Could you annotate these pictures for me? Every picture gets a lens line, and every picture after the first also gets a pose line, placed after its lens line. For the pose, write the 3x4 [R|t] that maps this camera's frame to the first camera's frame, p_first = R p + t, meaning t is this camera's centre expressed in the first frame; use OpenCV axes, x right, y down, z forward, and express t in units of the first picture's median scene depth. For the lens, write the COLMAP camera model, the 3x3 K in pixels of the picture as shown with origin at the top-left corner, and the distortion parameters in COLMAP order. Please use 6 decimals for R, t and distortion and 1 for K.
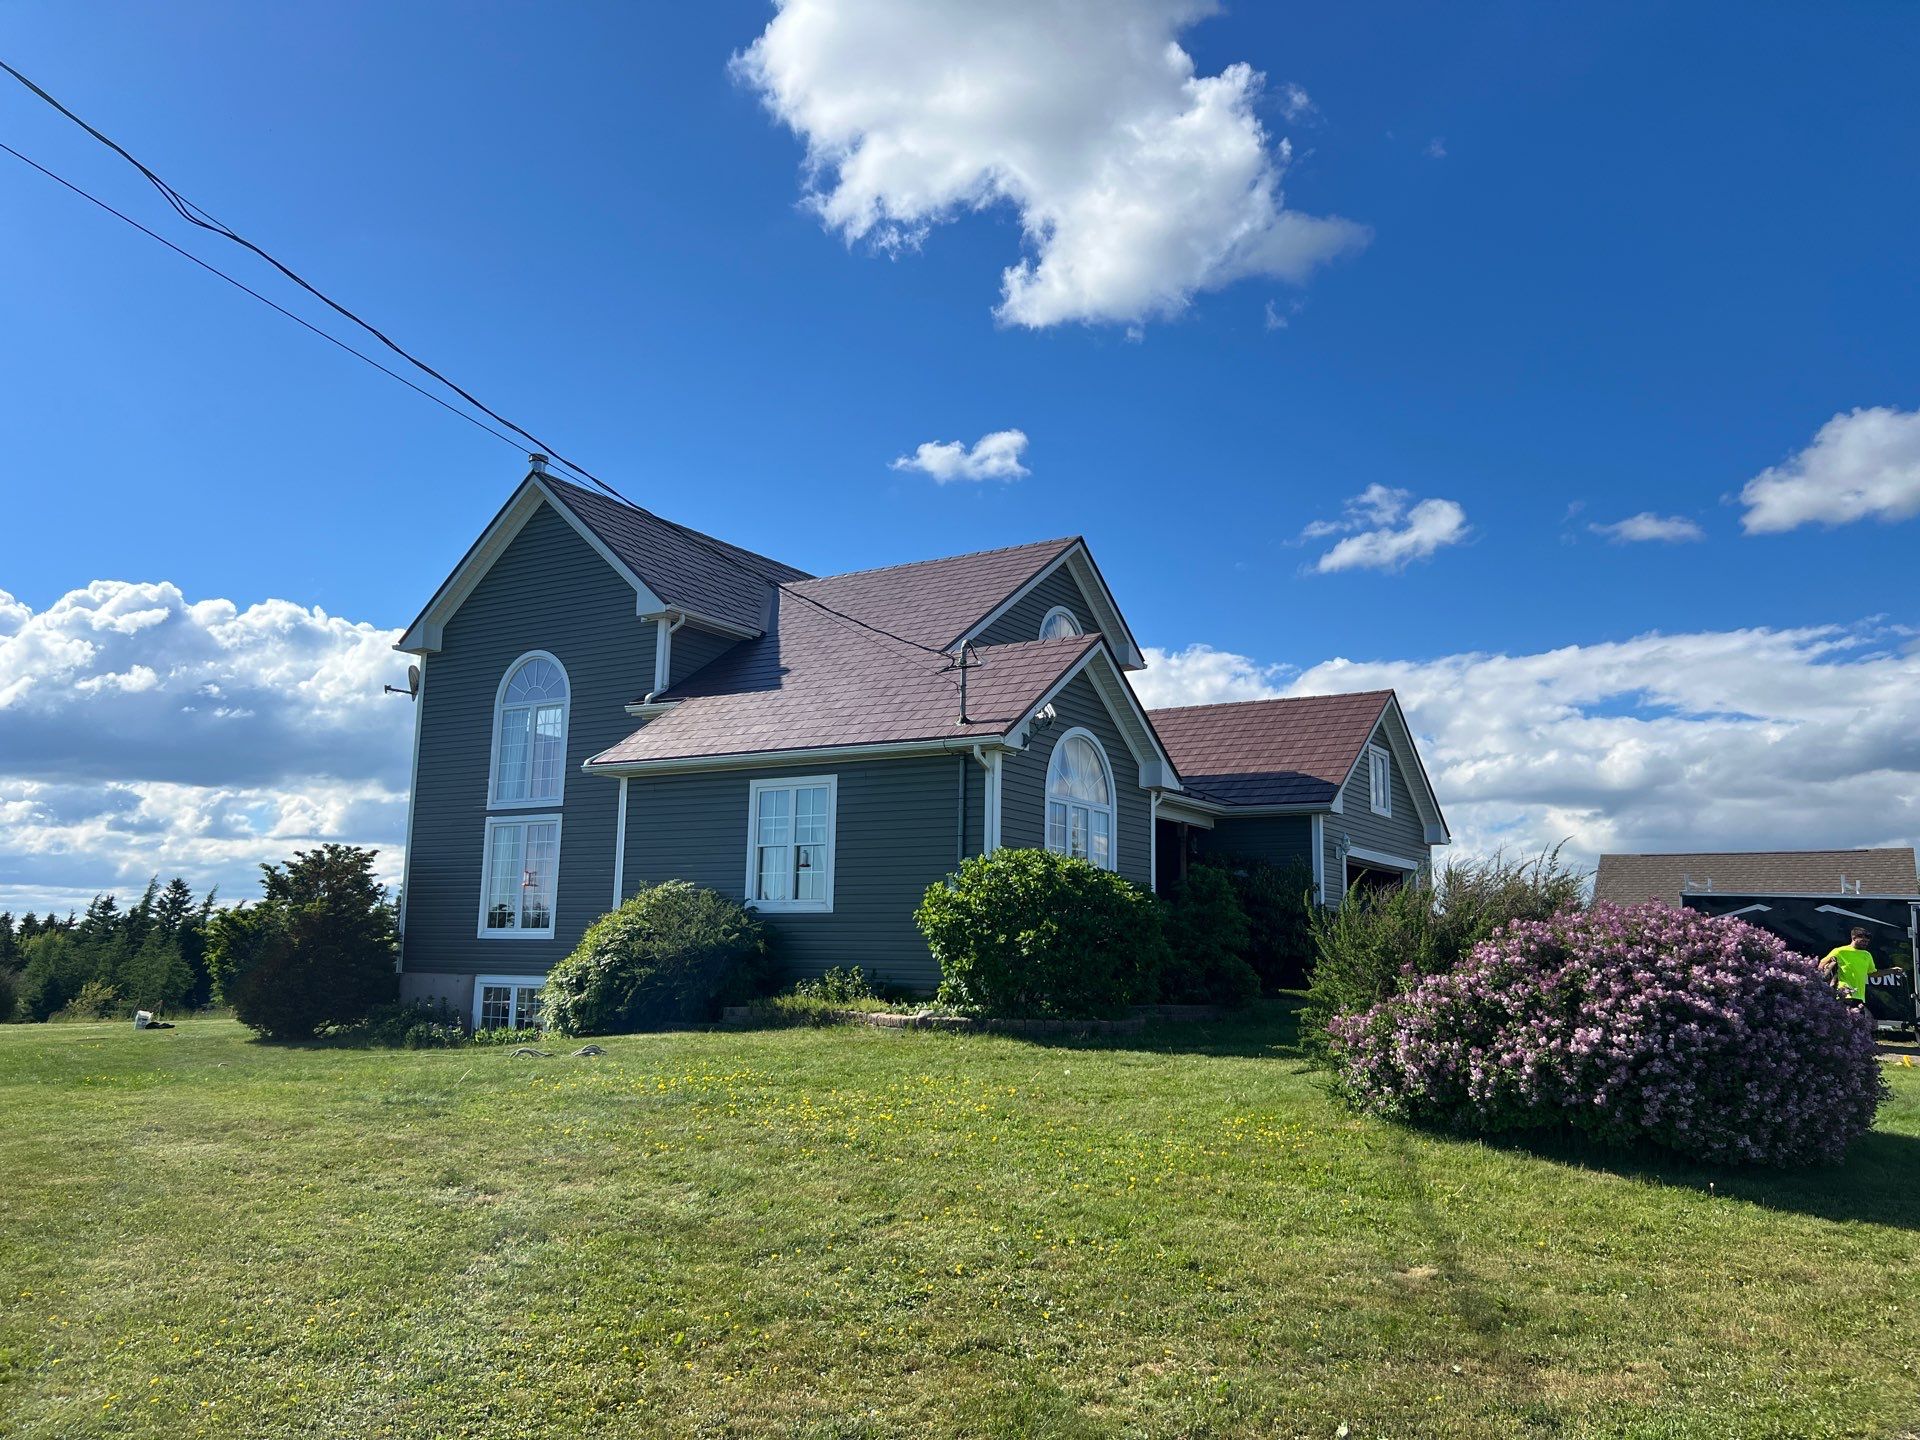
lens RADIAL K [[1457.5, 0, 960.0], [0, 1457.5, 720.0], [0, 0, 1]] dist [0.059721, -0.054929]
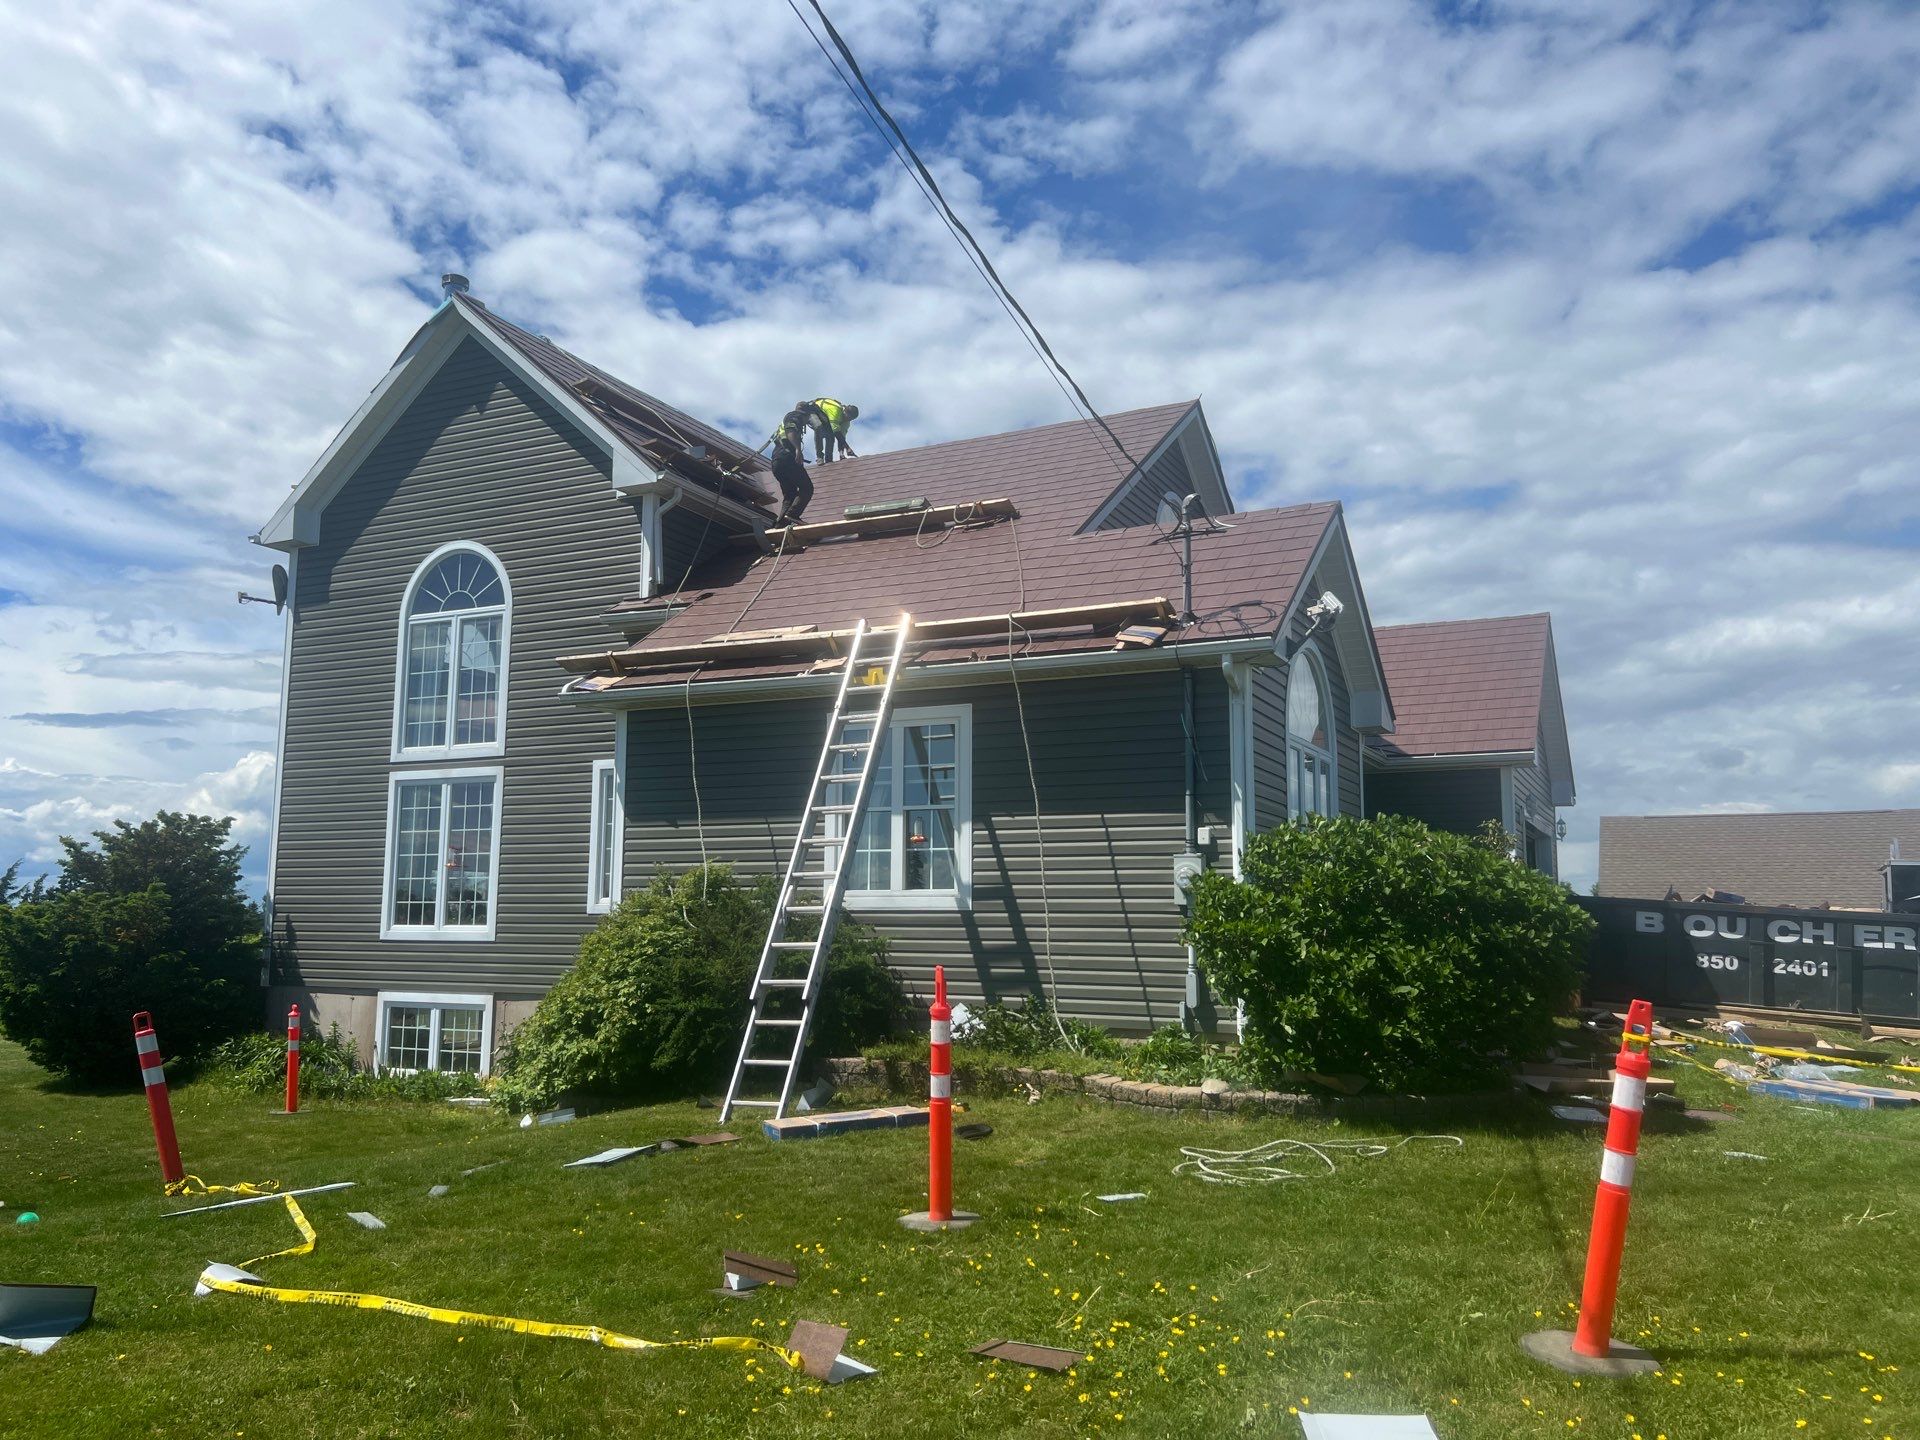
lens RADIAL K [[1457.5, 0, 960.0], [0, 1457.5, 720.0], [0, 0, 1]] dist [0.059721, -0.054929]
pose [[0.995017, 0.003977, 0.099624, -0.122173], [-0.006469, 0.999674, 0.024706, 0.022709], [-0.099493, -0.025227, 0.994718, 0.265651]]
